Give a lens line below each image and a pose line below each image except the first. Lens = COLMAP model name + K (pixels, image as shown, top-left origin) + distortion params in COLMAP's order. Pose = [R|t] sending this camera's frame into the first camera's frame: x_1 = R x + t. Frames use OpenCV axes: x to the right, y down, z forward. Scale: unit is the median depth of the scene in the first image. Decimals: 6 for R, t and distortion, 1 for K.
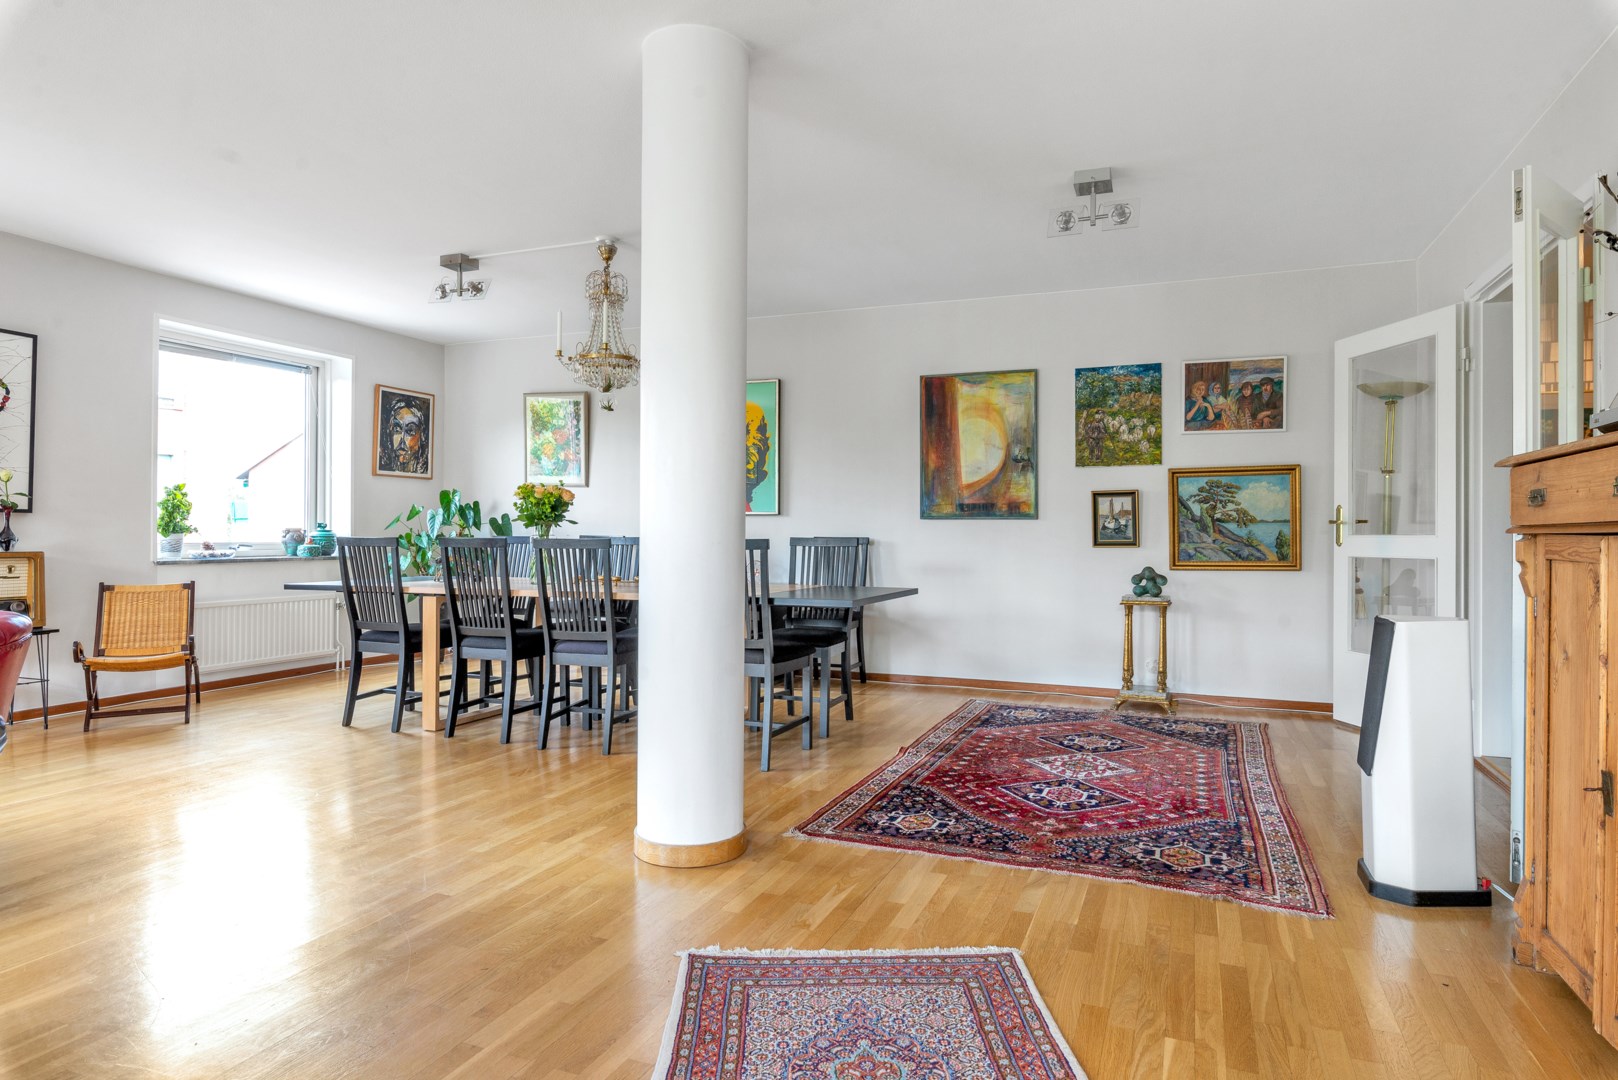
lens RADIAL K [[940.3, 0, 813.4], [0, 940.3, 533.3], [0, 0, 1]] dist [0.003822, -0.001090]
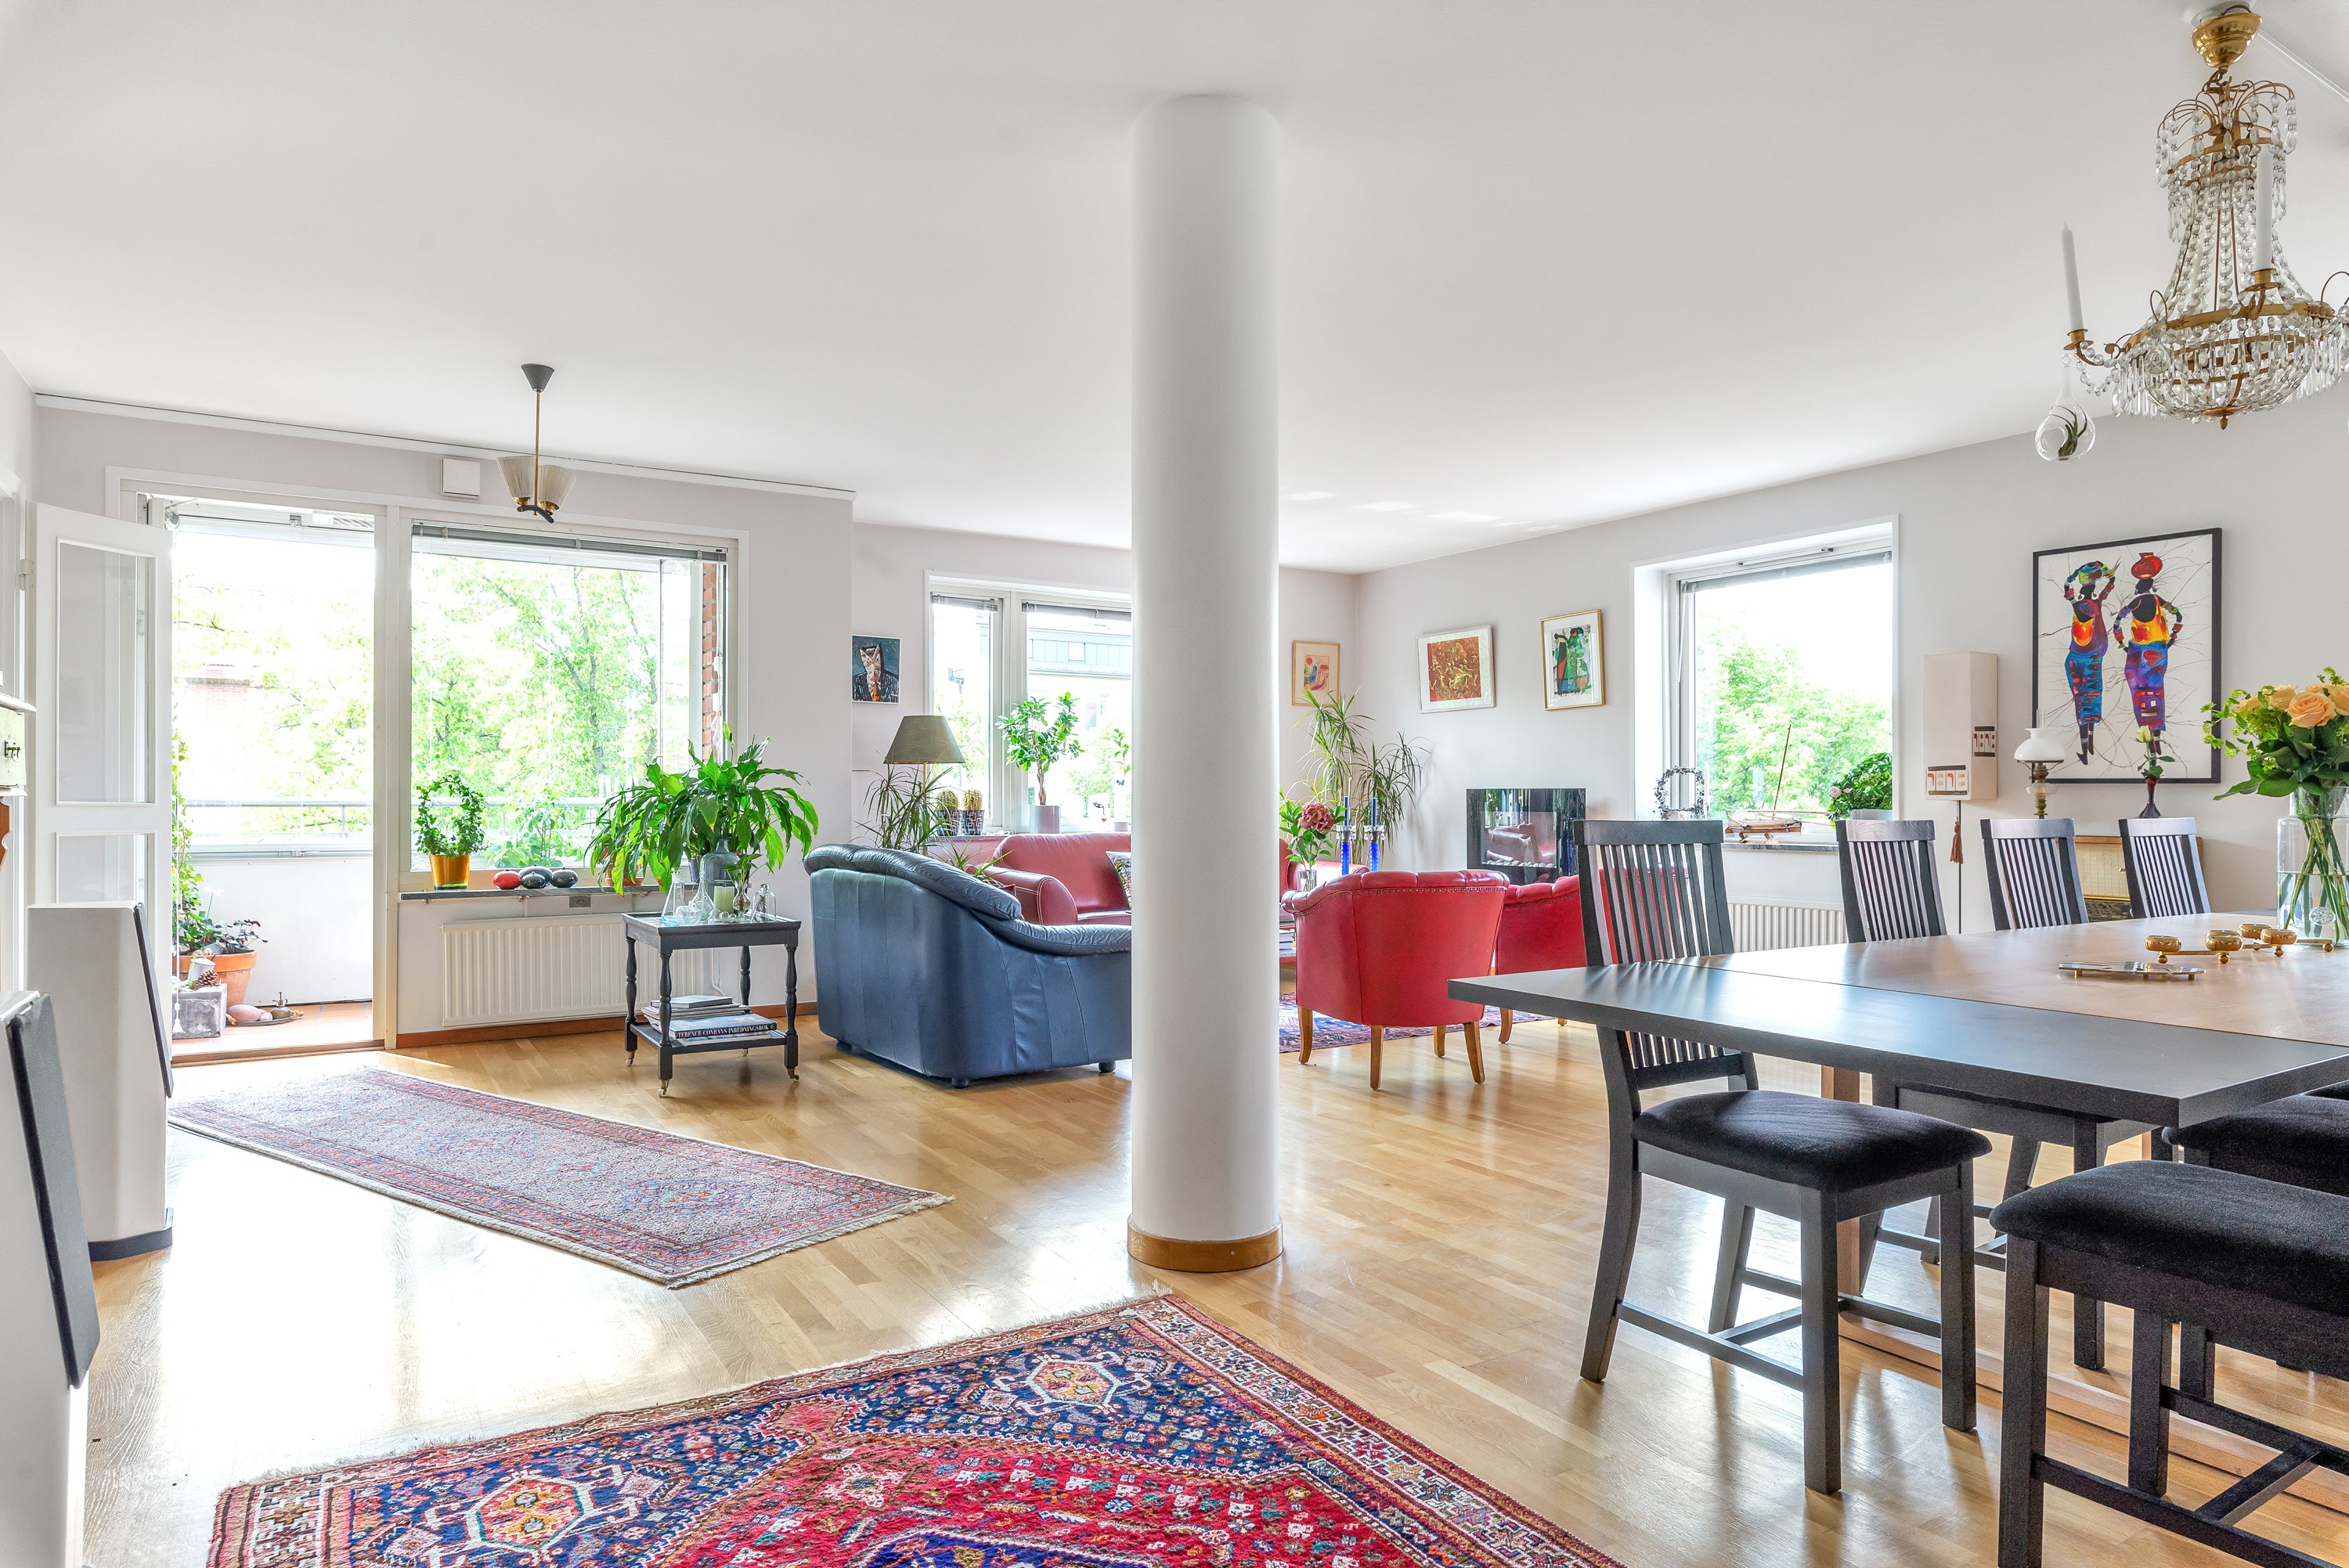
lens RADIAL K [[1365.0, 0, 1181.4], [0, 1365.0, 791.4], [0, 0, 1]] dist [0.003822, -0.001090]
pose [[-0.593036, -0.012916, -0.805072, 0.452186], [-0.003054, 0.999900, -0.013792, 0.001078], [0.805170, -0.005721, -0.593016, 1.003666]]
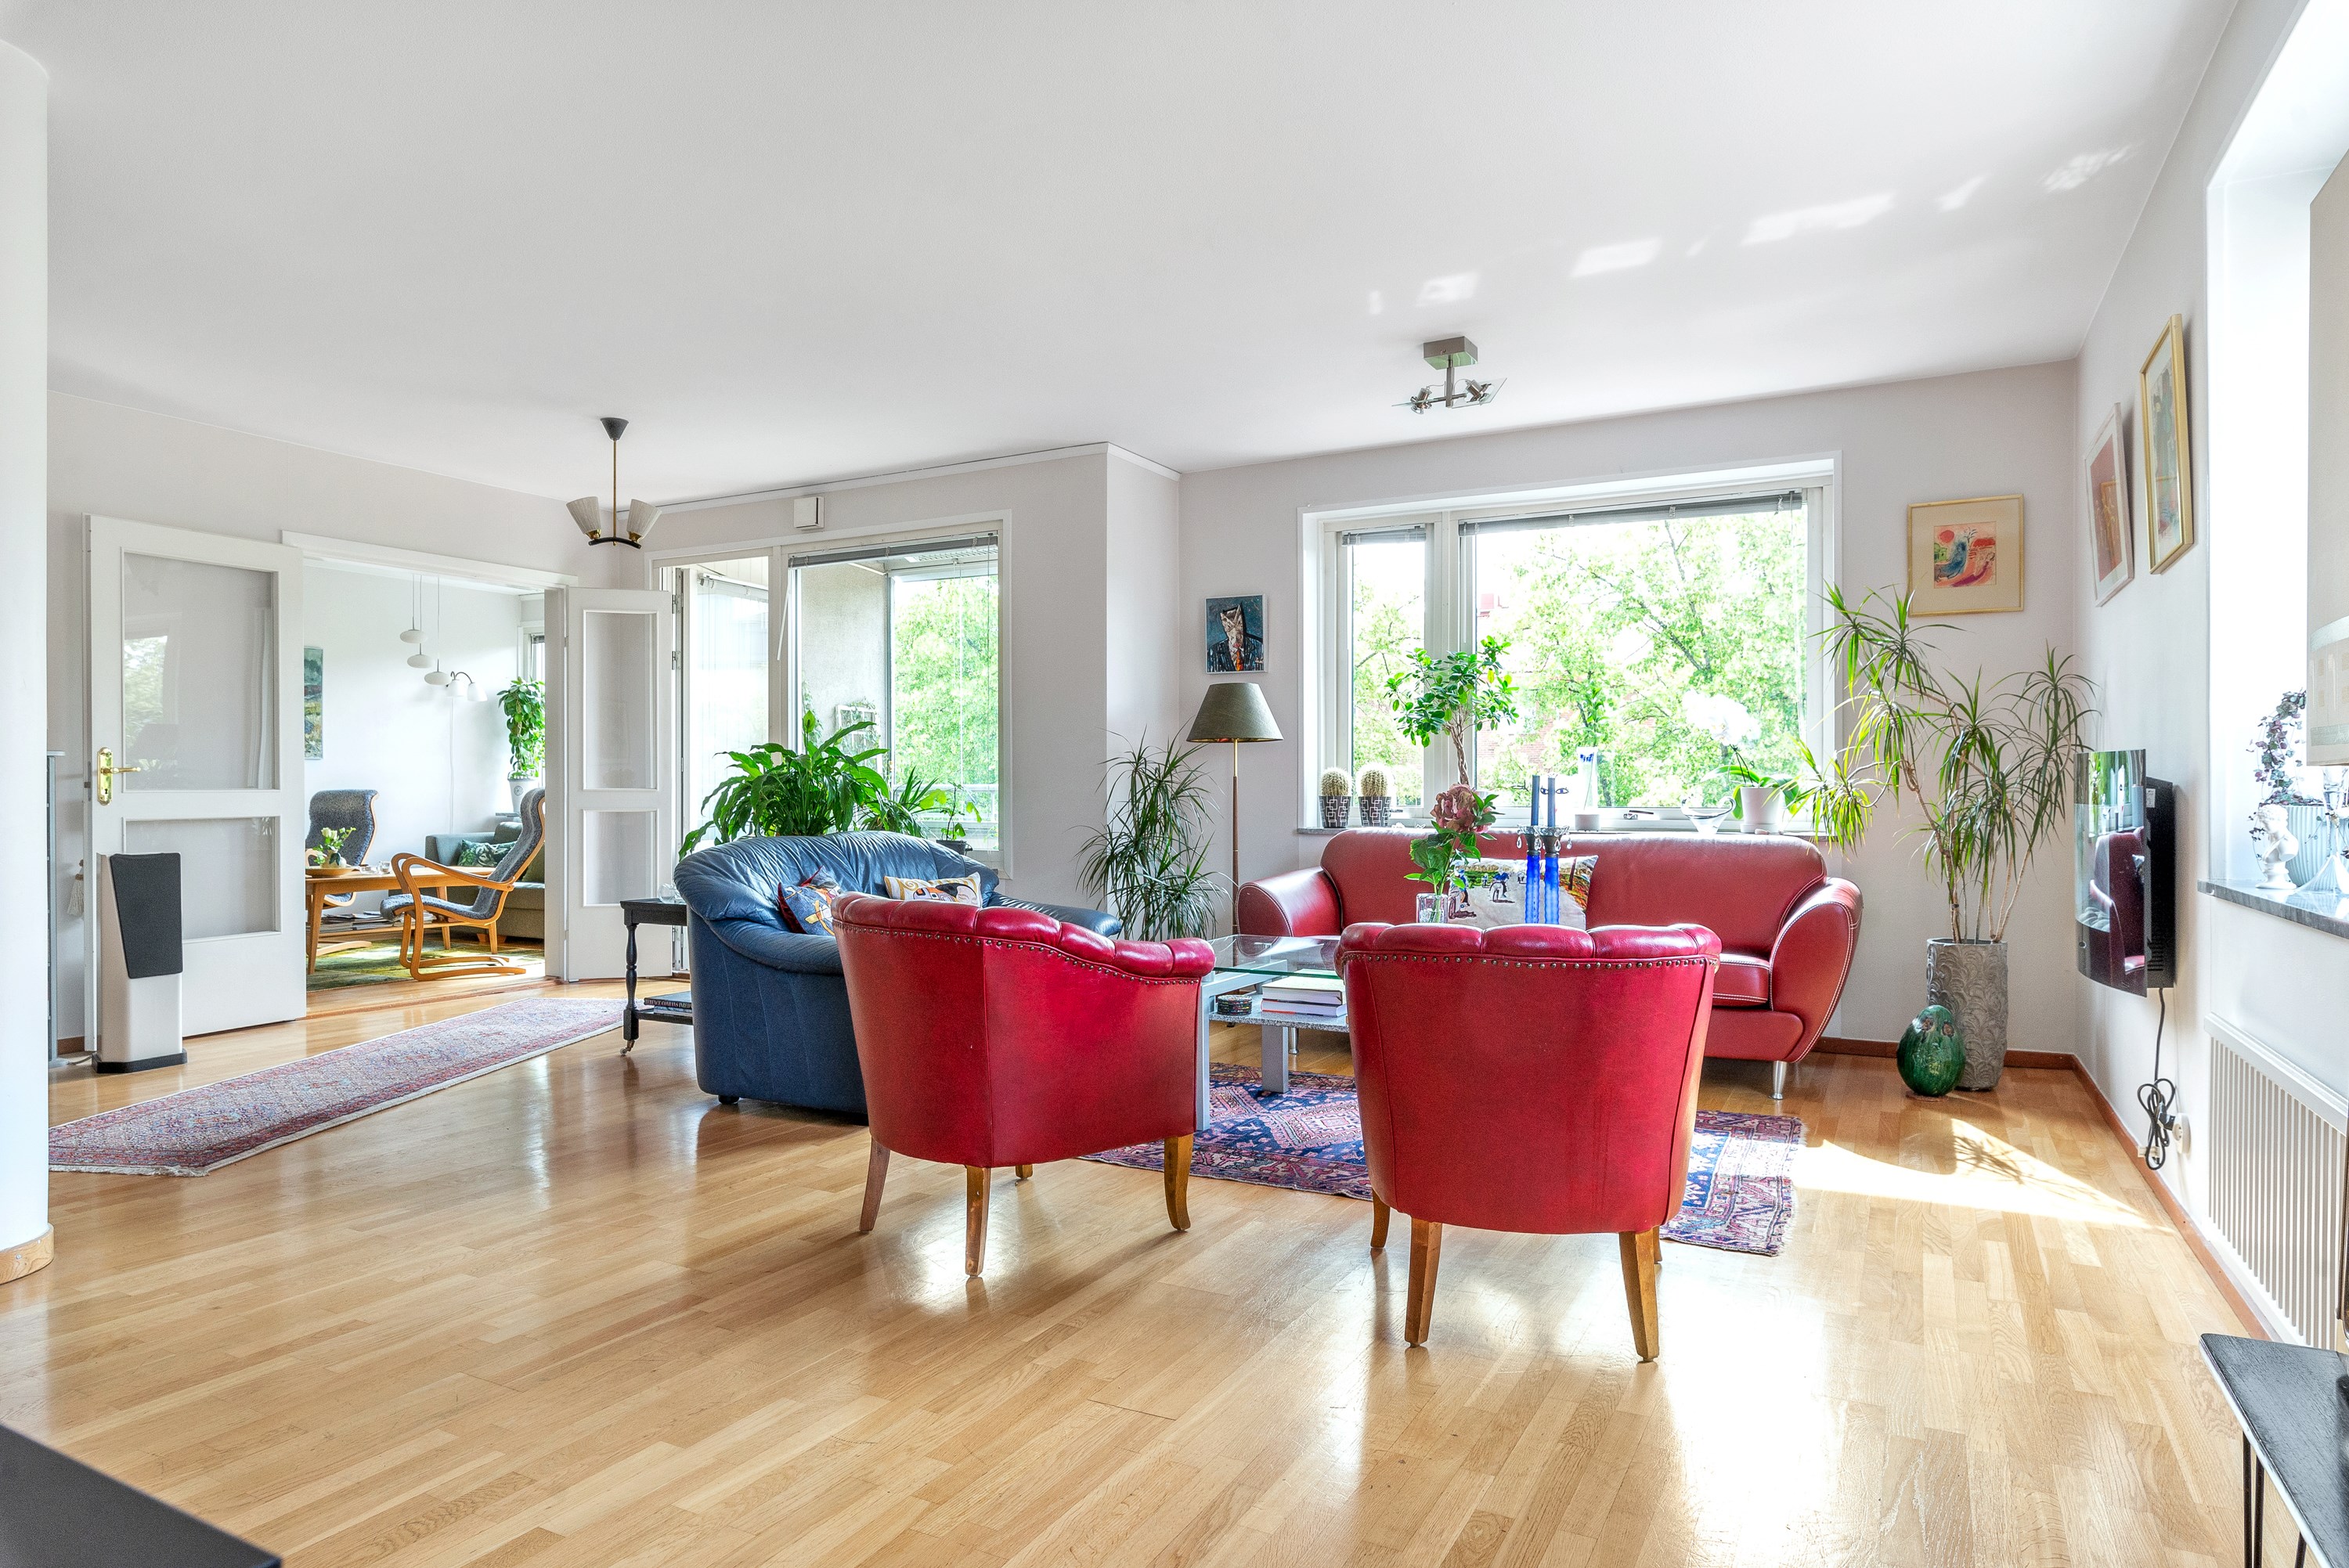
lens RADIAL K [[1365.0, 0, 1178.8], [0, 1365.0, 792.4], [0, 0, 1]] dist [0.003822, -0.001090]
pose [[-0.995245, -0.004954, 0.097273, -0.047852], [-0.004765, 0.999986, 0.002169, -0.001098], [-0.097283, 0.001695, -0.995255, 1.071832]]
